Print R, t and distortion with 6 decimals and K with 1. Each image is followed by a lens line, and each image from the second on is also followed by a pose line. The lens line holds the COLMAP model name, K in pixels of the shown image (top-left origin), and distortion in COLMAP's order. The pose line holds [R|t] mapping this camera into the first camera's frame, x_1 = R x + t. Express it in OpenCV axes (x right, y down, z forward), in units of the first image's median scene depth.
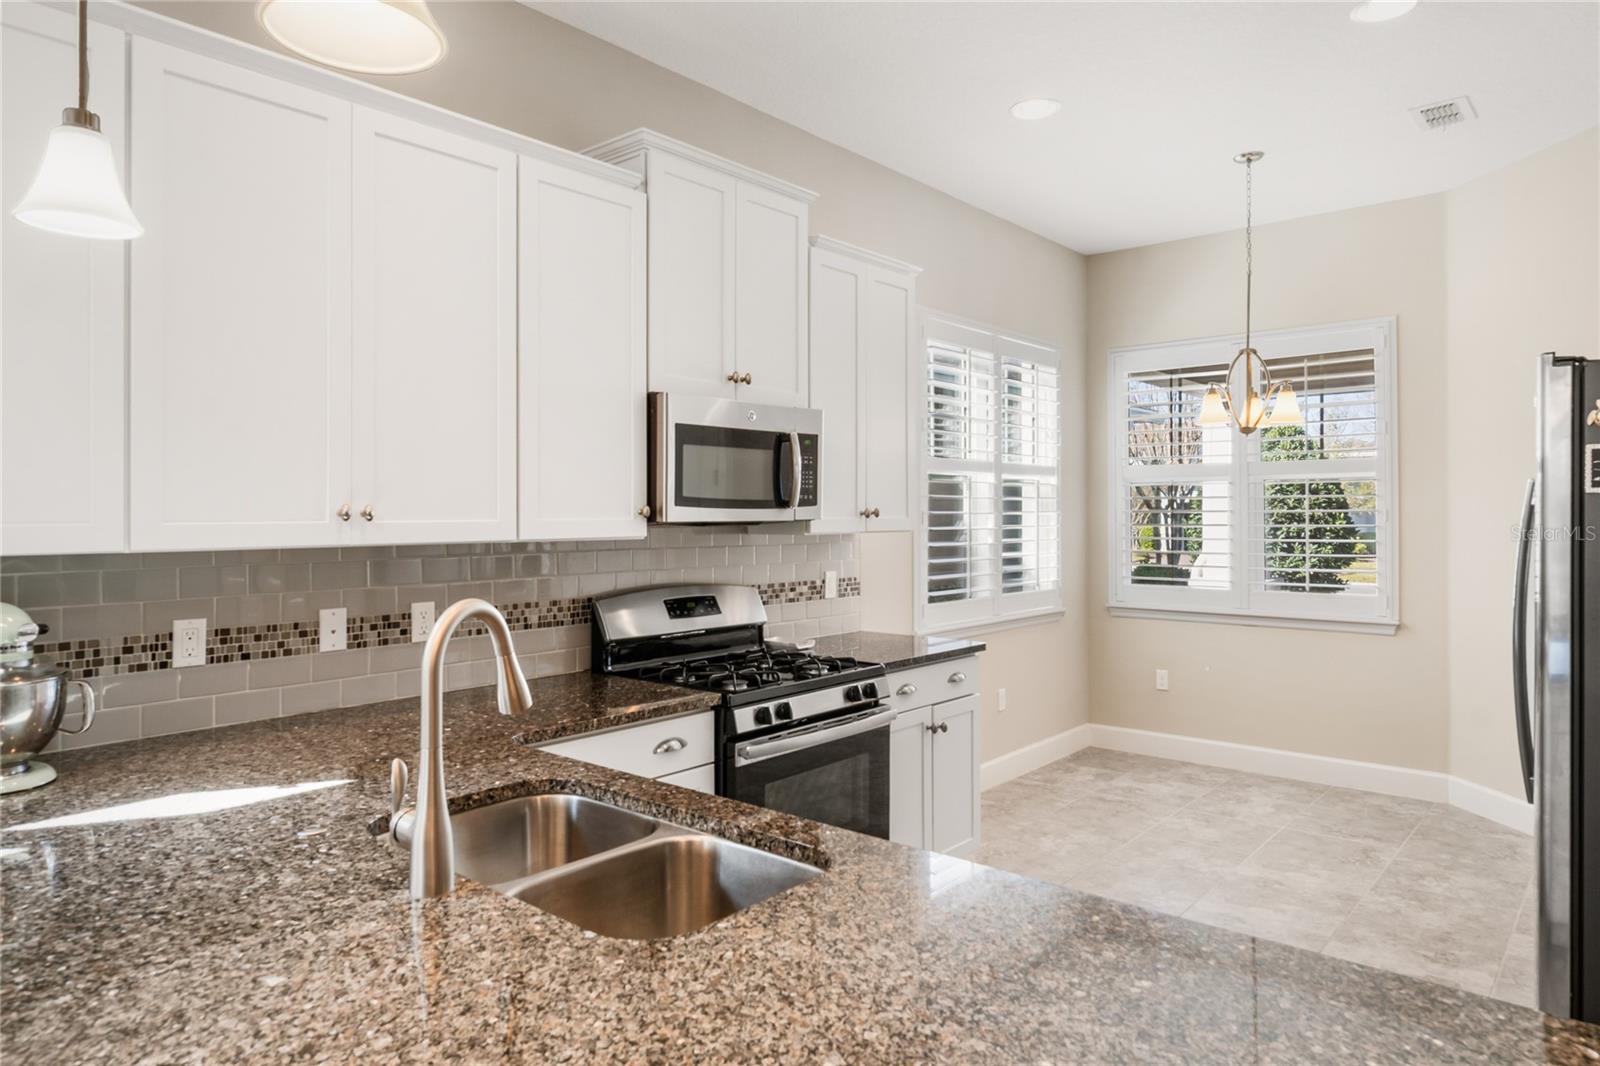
lens RADIAL K [[1001.4, 0, 800.2], [0, 1001.4, 517.5], [0, 0, 1]] dist [0.007453, 0.001535]
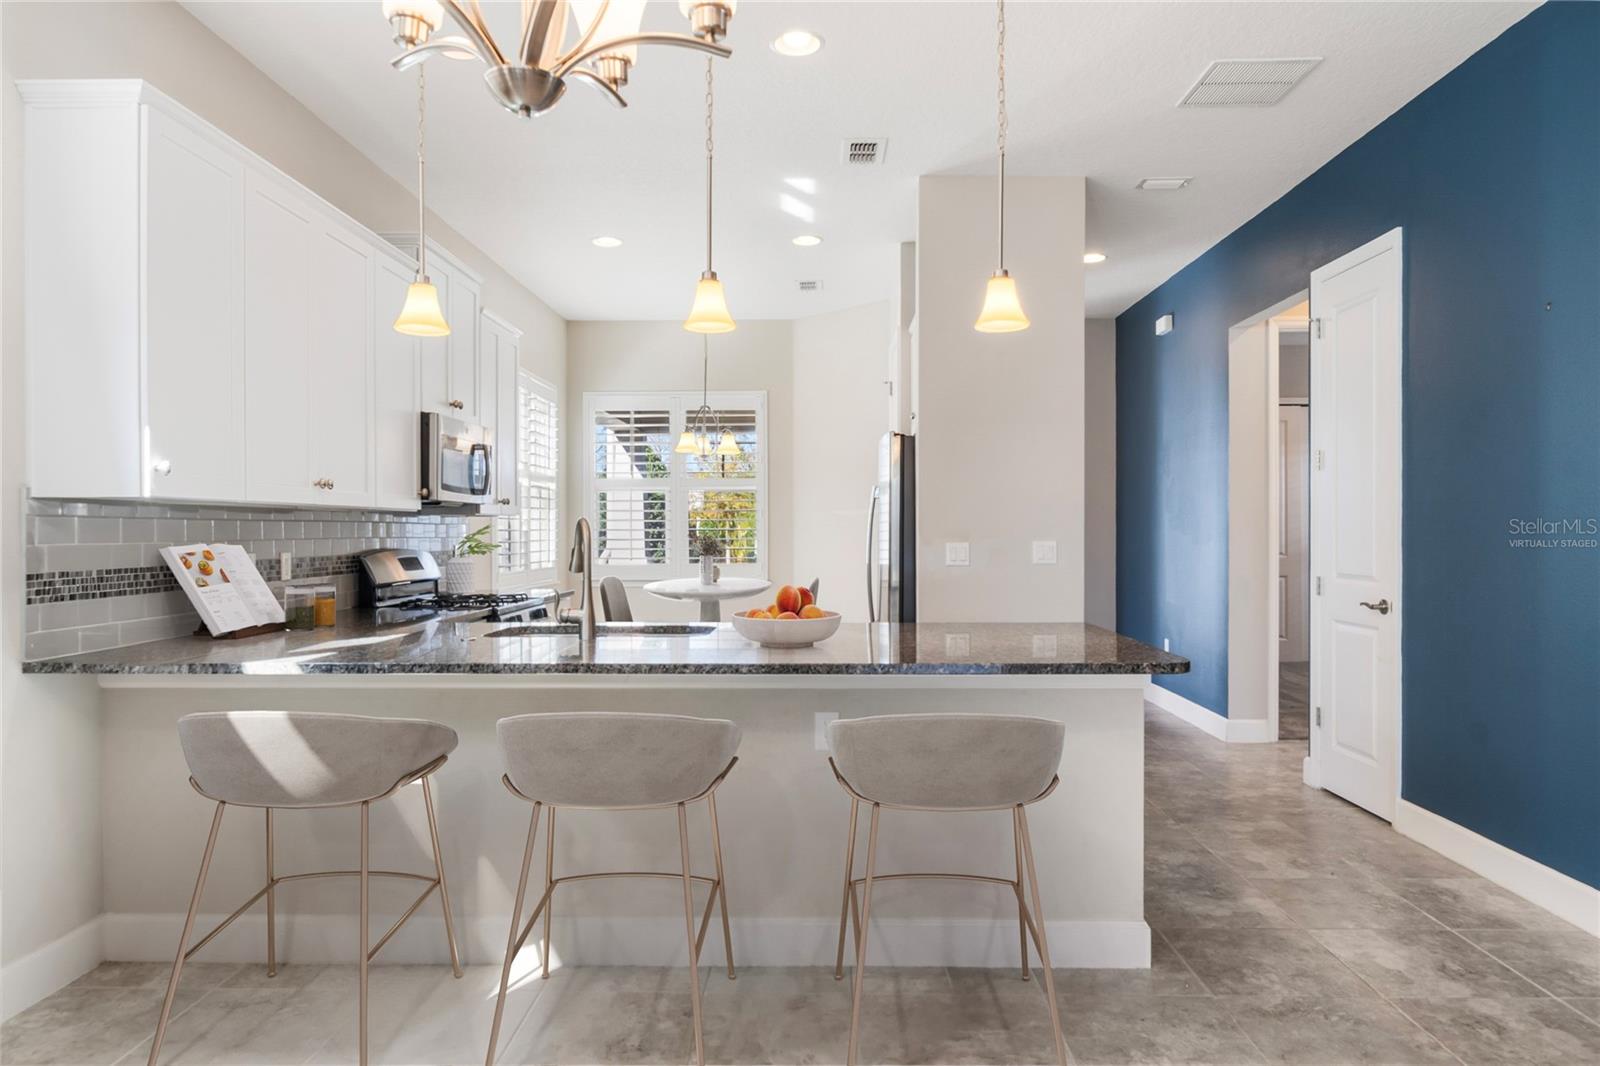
lens RADIAL K [[1001.4, 0, 800.1], [0, 1001.4, 537.4], [0, 0, 1]] dist [0.007453, 0.001535]
pose [[0.780585, 0.003092, 0.625041, -0.508117], [-0.005086, 0.999986, 0.001405, 0.043621], [-0.625028, -0.004276, 0.780590, -0.396026]]
